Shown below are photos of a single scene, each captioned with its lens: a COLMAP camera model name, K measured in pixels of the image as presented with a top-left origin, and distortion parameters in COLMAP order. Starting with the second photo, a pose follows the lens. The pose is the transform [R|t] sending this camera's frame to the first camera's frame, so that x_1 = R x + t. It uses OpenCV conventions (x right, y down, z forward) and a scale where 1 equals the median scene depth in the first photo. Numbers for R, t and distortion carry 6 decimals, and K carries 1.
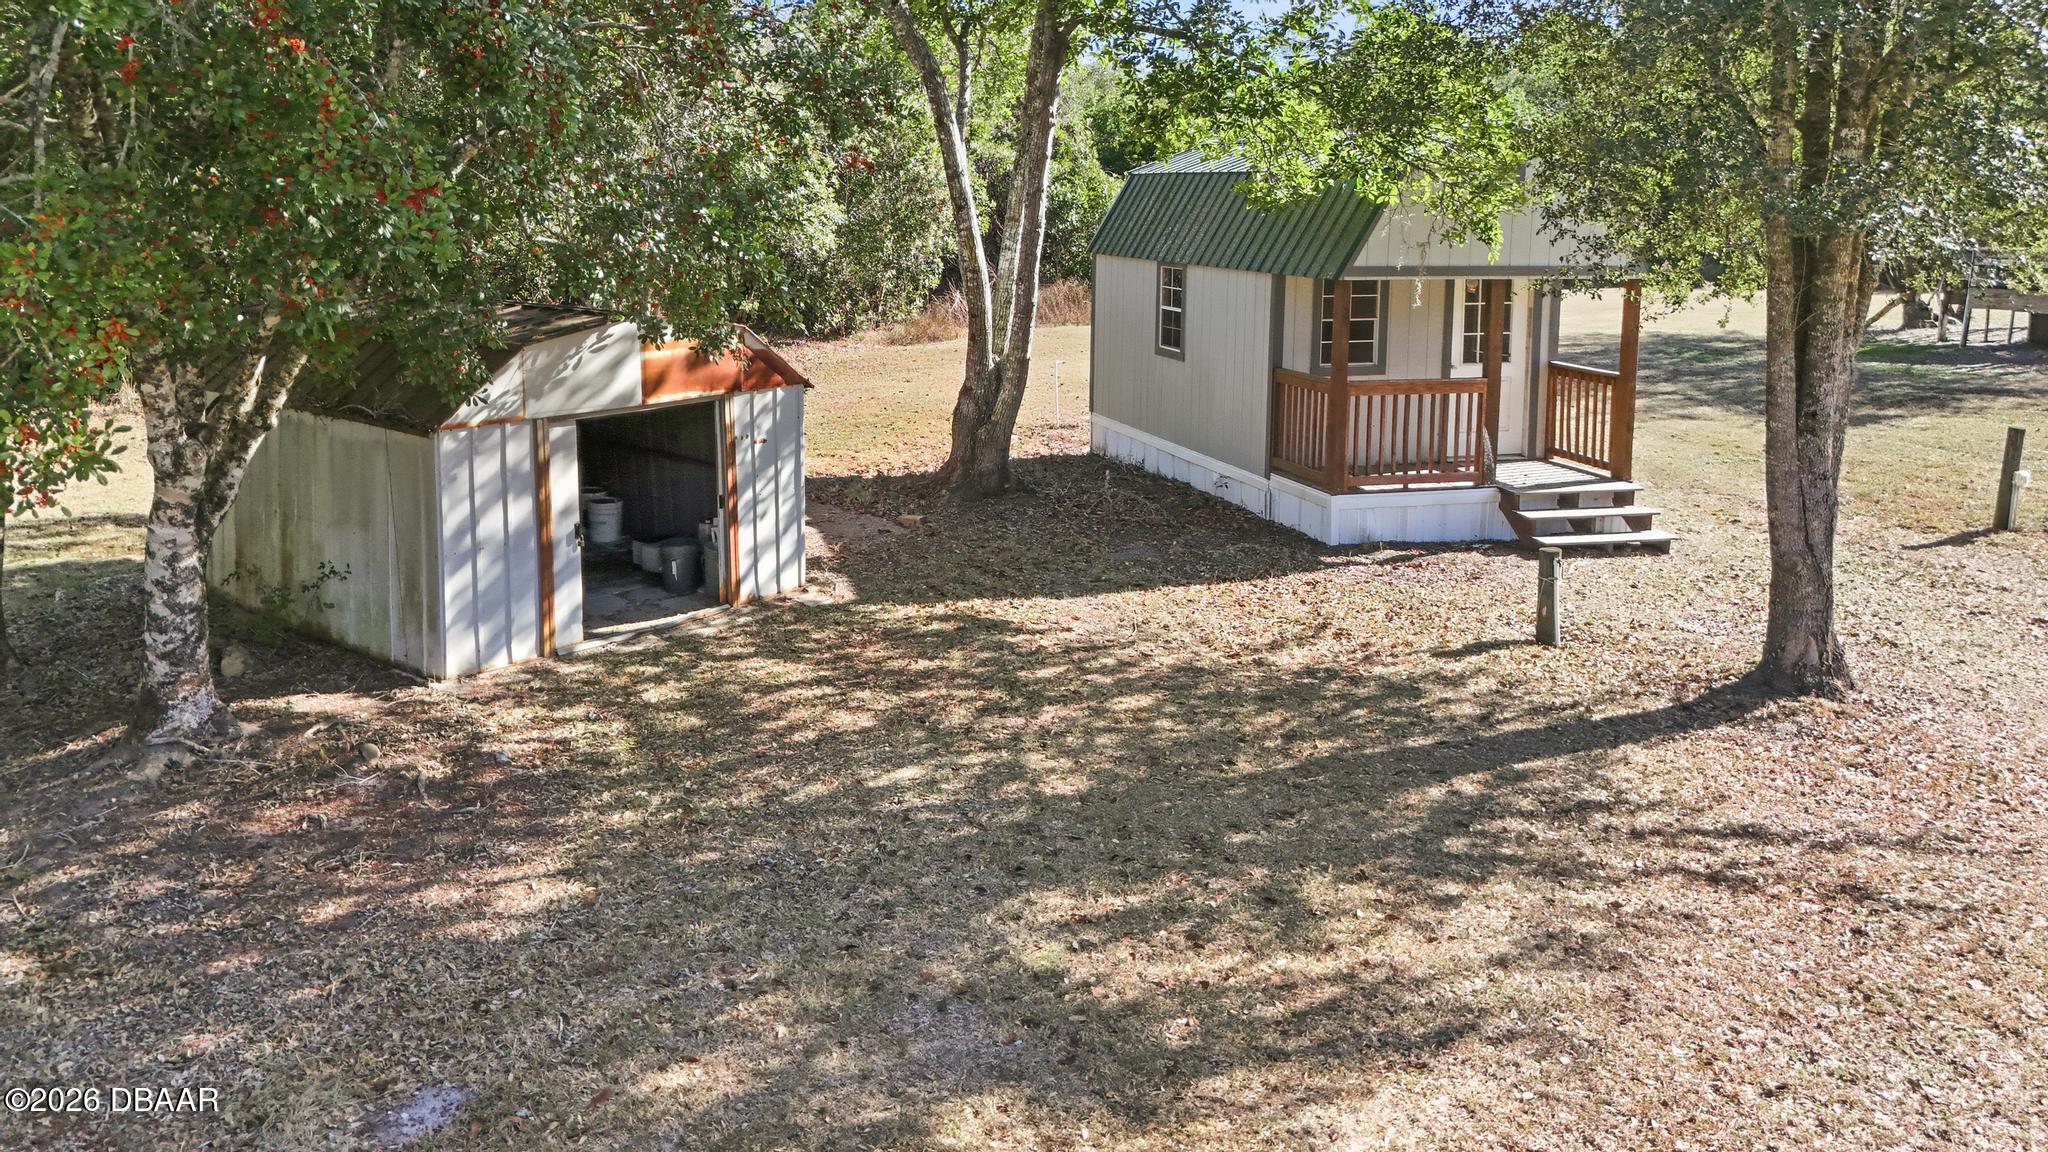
lens RADIAL K [[1492.6, 0, 1024.0], [0, 1492.6, 576.0], [0, 0, 1]] dist [0.003230, -0.001198]
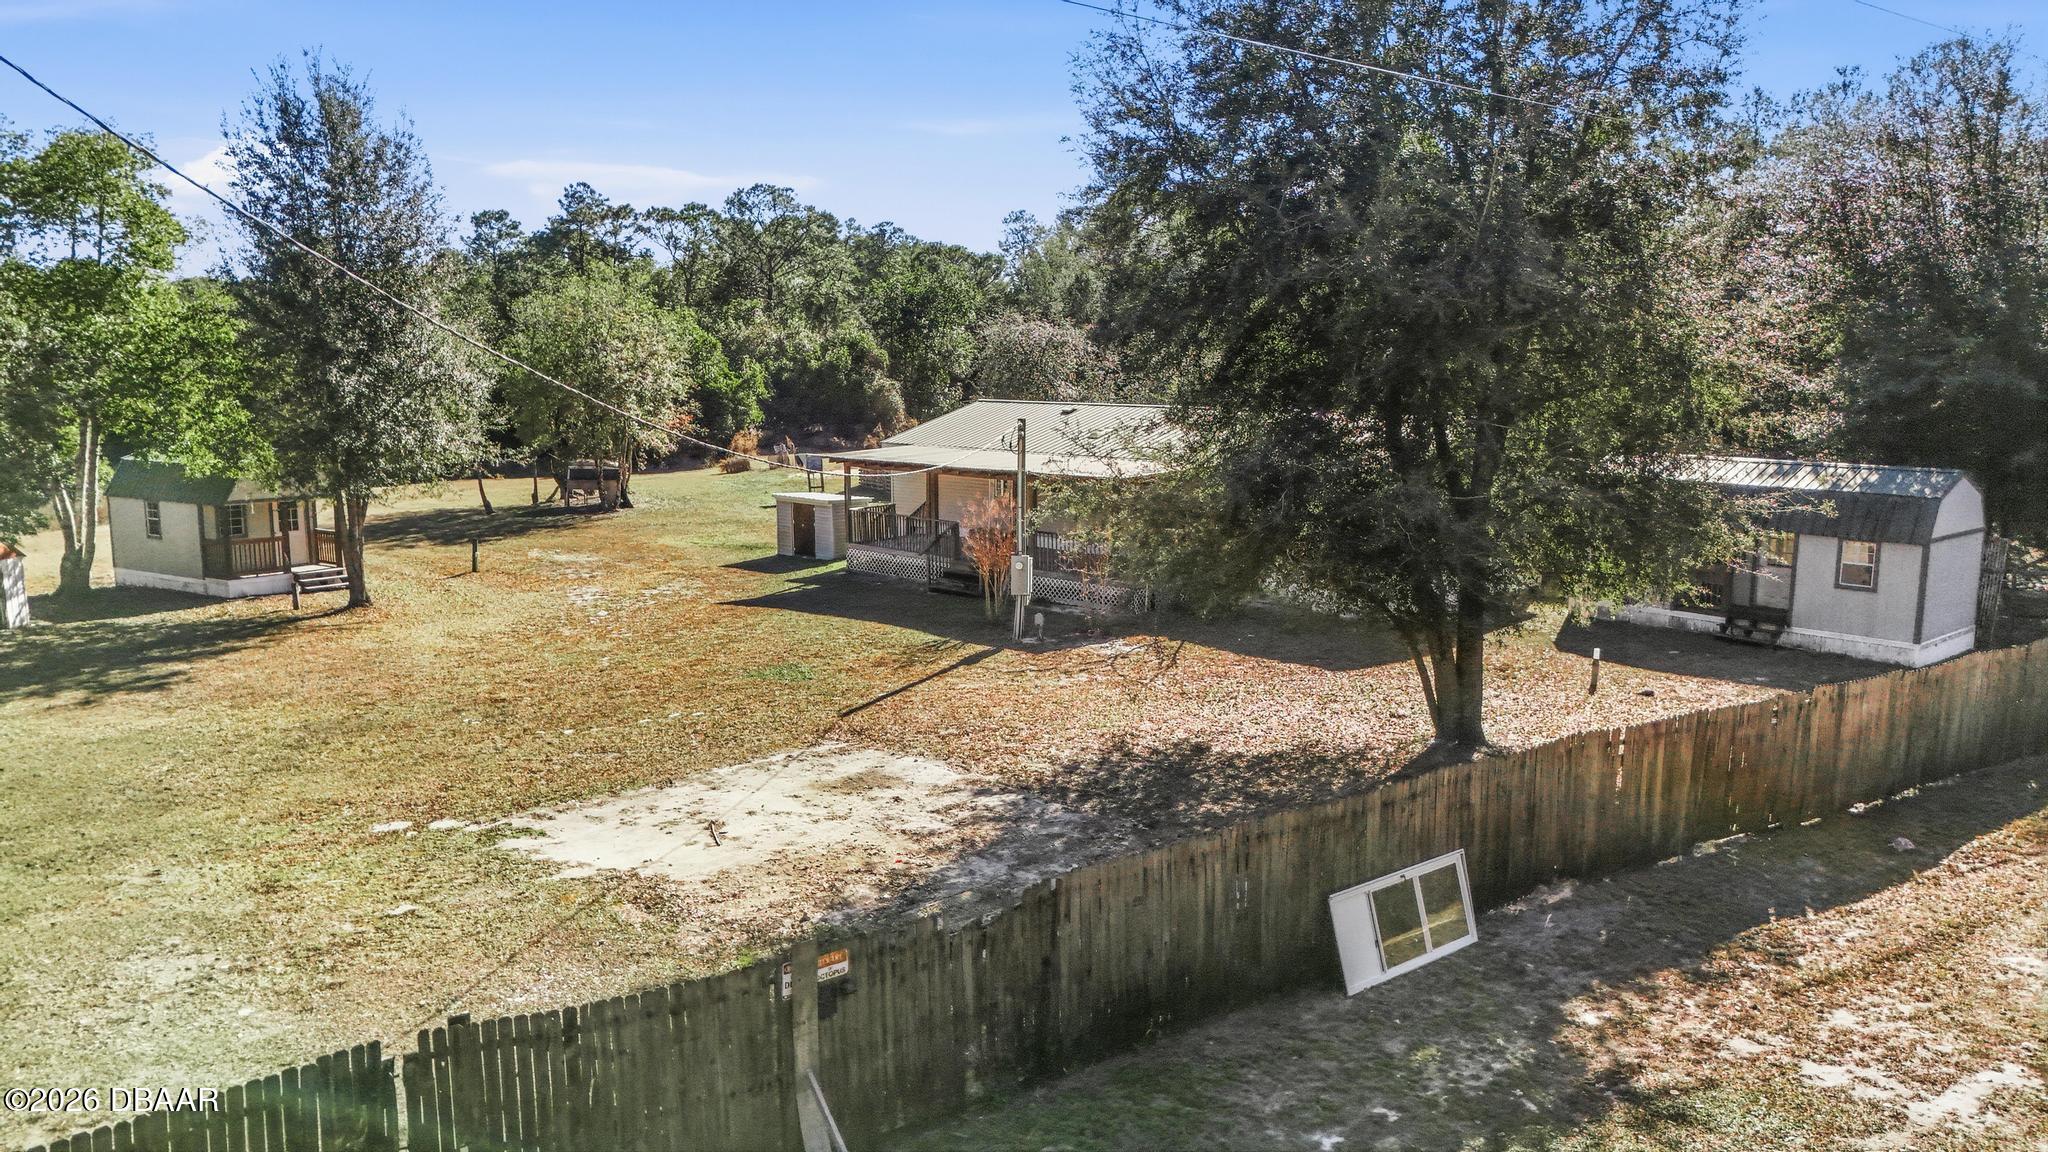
lens RADIAL K [[1492.6, 0, 1024.0], [0, 1492.6, 576.0], [0, 0, 1]] dist [0.003230, -0.001198]
pose [[0.799258, -0.093980, 0.593594, -0.260900], [0.157771, 0.985867, -0.056348, 0.321782], [-0.579910, 0.138688, 0.802789, -2.078213]]
